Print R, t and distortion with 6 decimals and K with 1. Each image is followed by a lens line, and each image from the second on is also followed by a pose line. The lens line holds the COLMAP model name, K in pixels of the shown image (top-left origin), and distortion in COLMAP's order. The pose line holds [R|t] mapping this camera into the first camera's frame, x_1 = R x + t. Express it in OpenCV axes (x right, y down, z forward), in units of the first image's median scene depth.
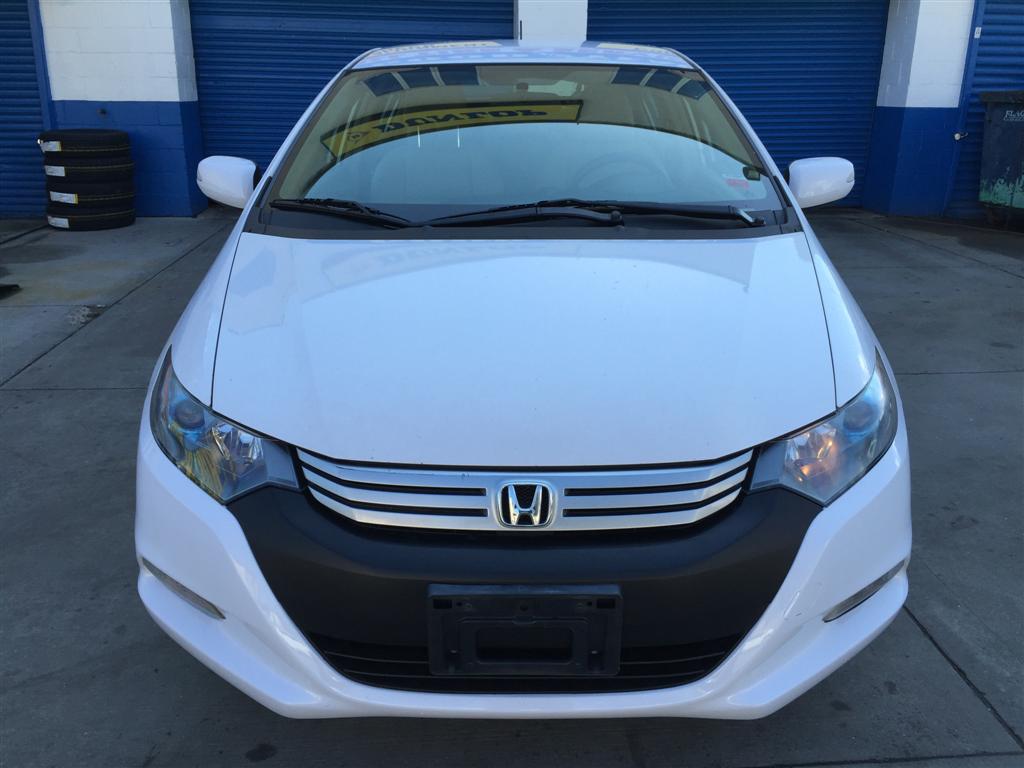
lens RADIAL K [[879.4, 0, 509.1], [0, 879.4, 391.1], [0, 0, 1]] dist [0.083137, -0.116524]
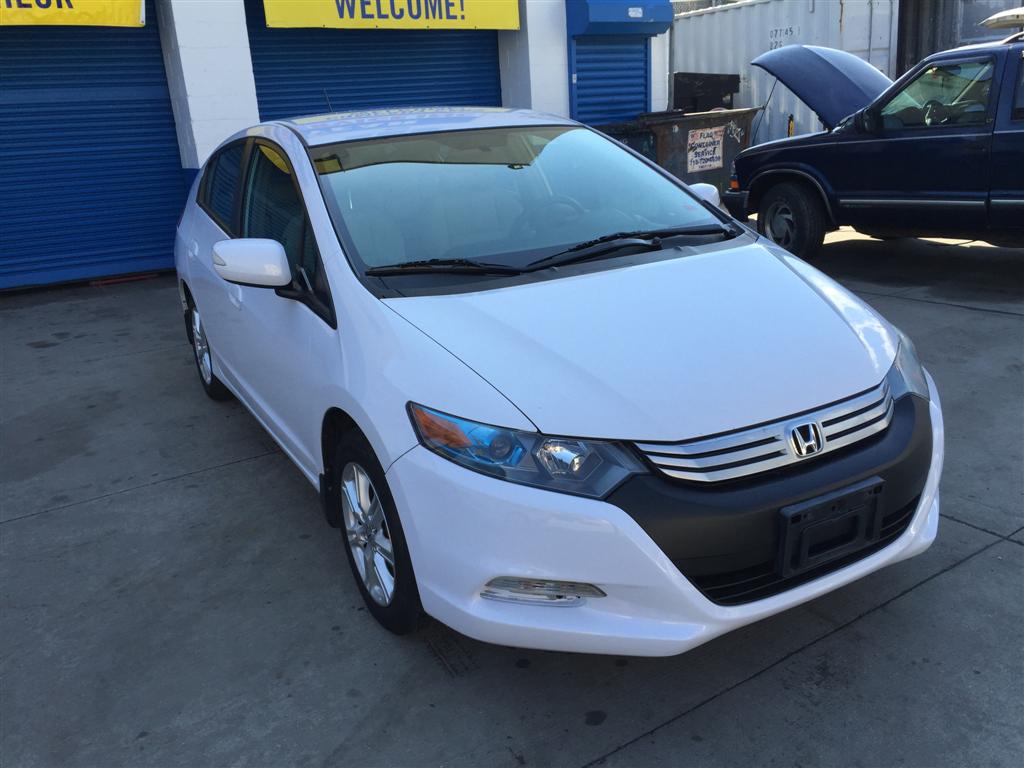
lens RADIAL K [[879.4, 0, 516.7], [0, 879.4, 386.5], [0, 0, 1]] dist [0.083137, -0.116524]
pose [[0.869890, -0.200556, 0.450632, -0.939085], [0.223749, 0.974645, 0.001851, -0.054122], [-0.439577, 0.099218, 0.892708, -0.052969]]
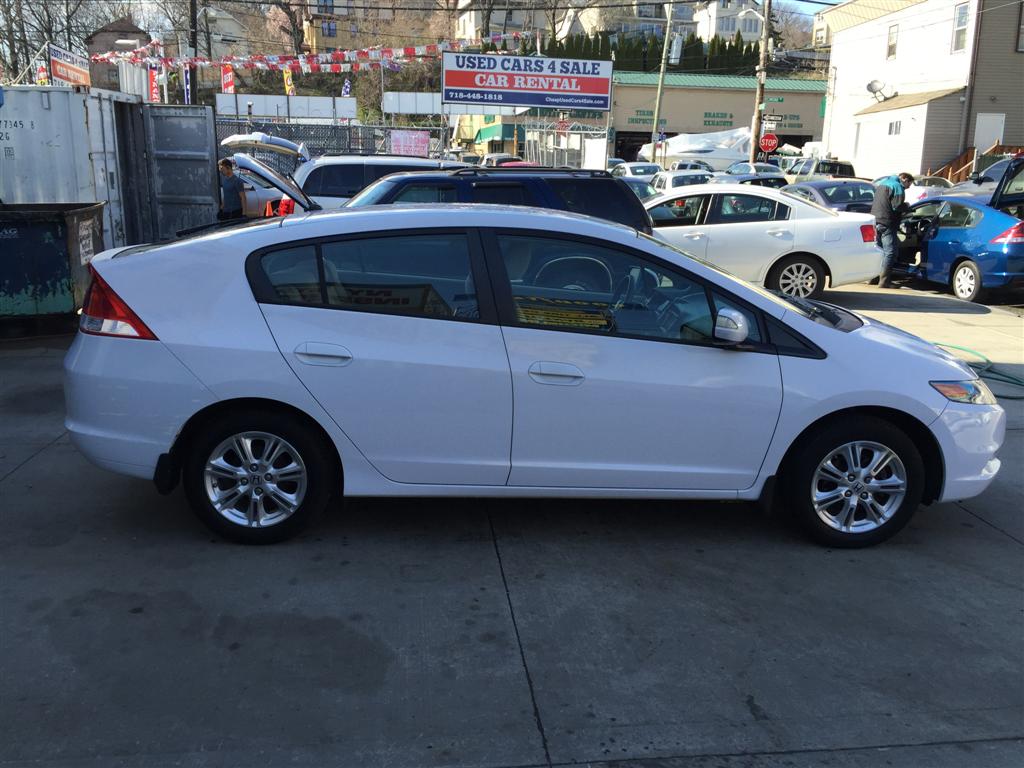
lens RADIAL K [[879.4, 0, 502.0], [0, 879.4, 376.6], [0, 0, 1]] dist [0.083137, -0.116524]
pose [[-0.059698, -0.217699, 0.974188, -2.766967], [0.314843, 0.922008, 0.225332, -0.994904], [-0.947264, 0.320168, 0.013499, 2.304527]]
